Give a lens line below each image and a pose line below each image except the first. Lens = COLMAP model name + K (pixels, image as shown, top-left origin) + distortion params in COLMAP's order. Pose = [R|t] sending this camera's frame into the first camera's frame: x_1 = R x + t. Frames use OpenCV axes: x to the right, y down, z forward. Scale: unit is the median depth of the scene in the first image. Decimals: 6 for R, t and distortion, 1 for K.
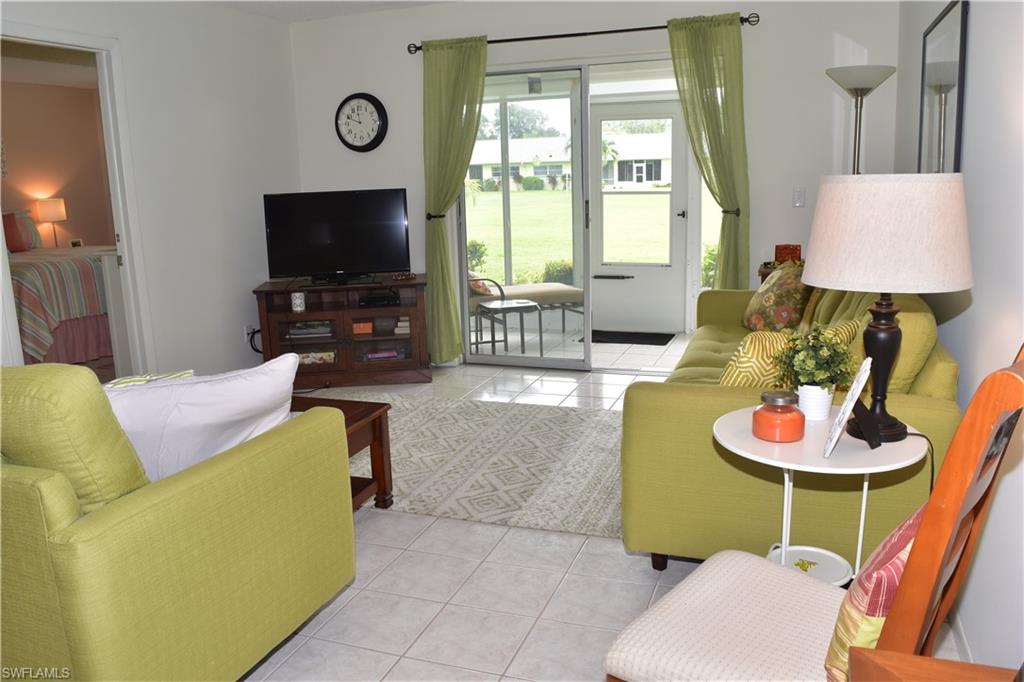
lens RADIAL K [[834.3, 0, 513.3], [0, 834.3, 340.3], [0, 0, 1]] dist [-0.012002, -0.004898]
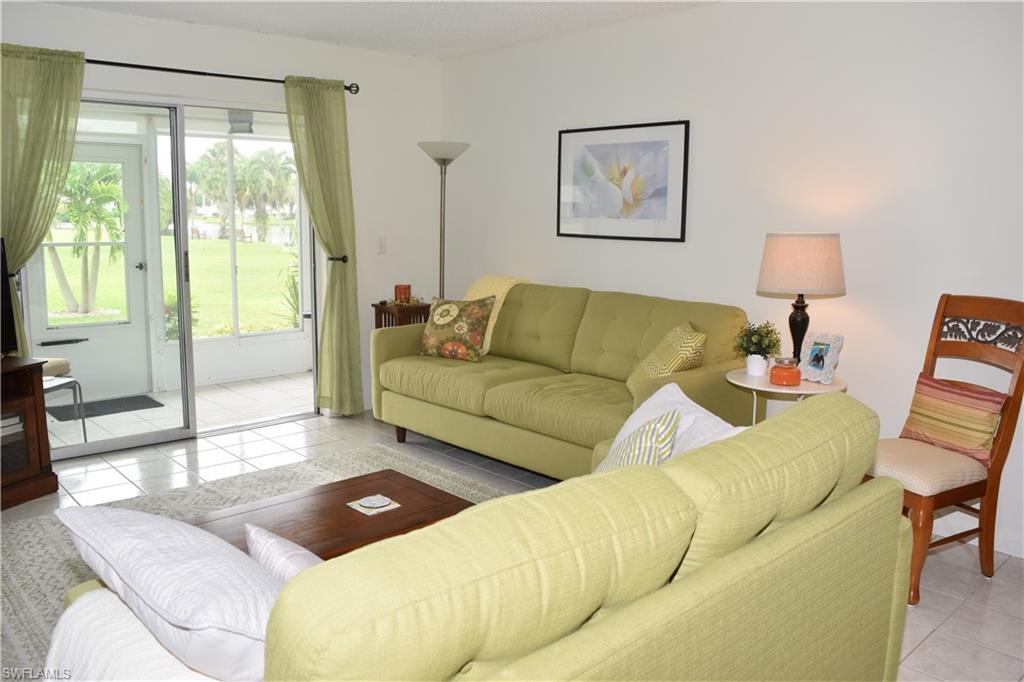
lens RADIAL K [[834.3, 0, 511.2], [0, 834.3, 337.8], [0, 0, 1]] dist [-0.012002, -0.004898]
pose [[0.482274, -0.104356, 0.869783, -0.605347], [0.159499, 0.986744, 0.029950, -0.050515], [-0.861378, 0.124286, 0.492525, 0.290267]]
